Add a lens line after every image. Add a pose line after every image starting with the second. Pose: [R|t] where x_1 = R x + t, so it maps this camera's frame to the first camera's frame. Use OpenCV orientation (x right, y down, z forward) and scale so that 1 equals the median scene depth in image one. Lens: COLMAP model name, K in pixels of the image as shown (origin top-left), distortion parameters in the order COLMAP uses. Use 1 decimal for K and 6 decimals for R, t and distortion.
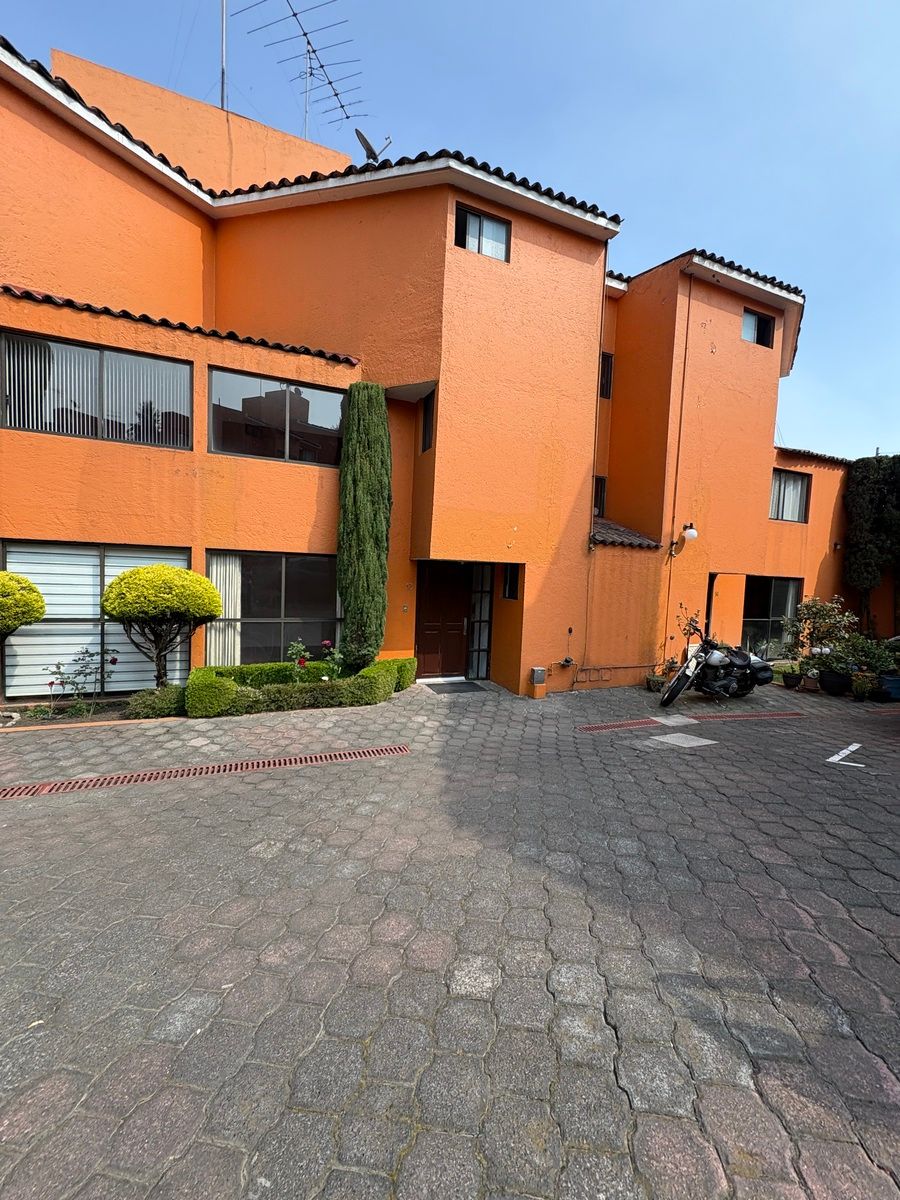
lens RADIAL K [[478.7, 0, 448.4], [0, 478.7, 602.3], [0, 0, 1]] dist [-0.002285, 0.000438]
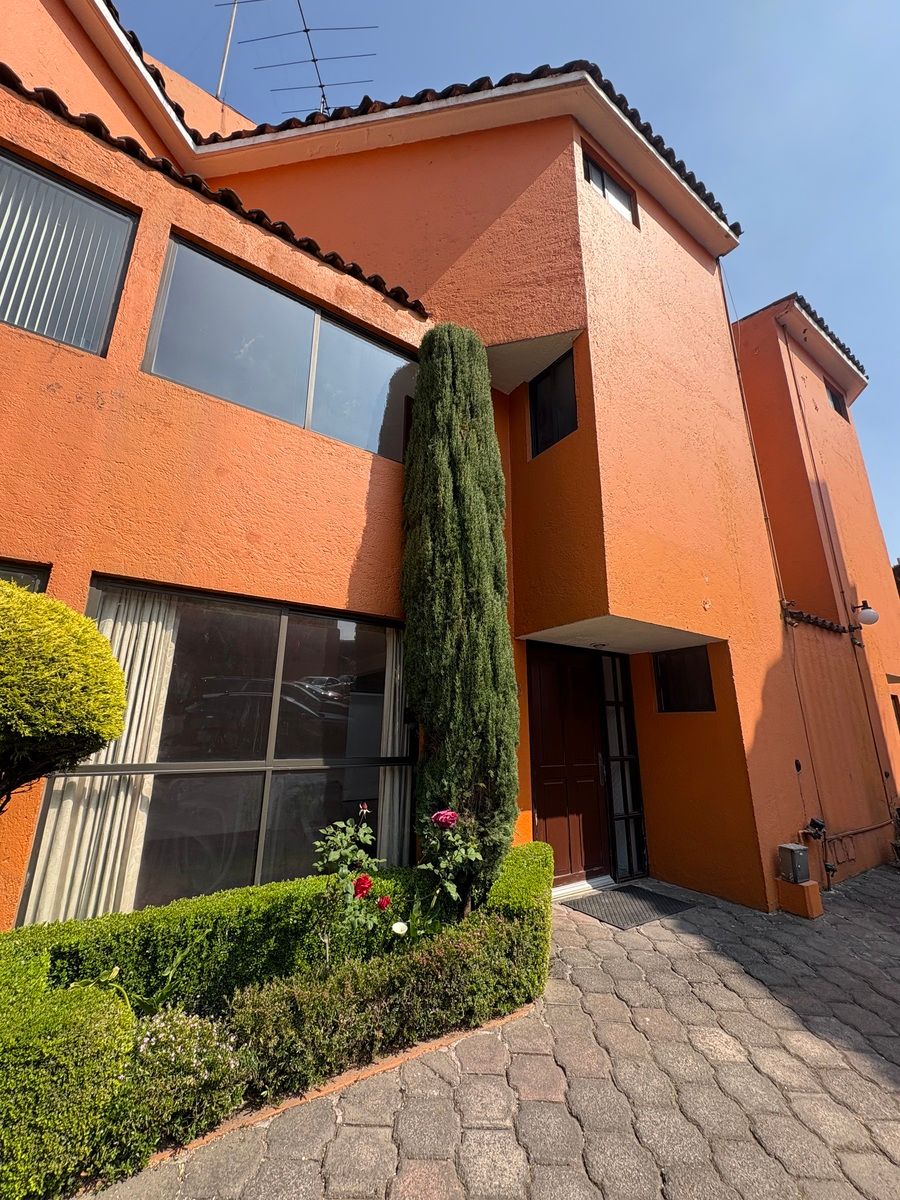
lens RADIAL K [[478.7, 0, 451.8], [0, 478.7, 600.7], [0, 0, 1]] dist [-0.002285, 0.000438]
pose [[0.979387, 0.024471, 0.200505, -0.293308], [0.041395, 0.947250, -0.317810, 0.043065], [-0.197705, 0.319559, 0.926712, 0.577290]]
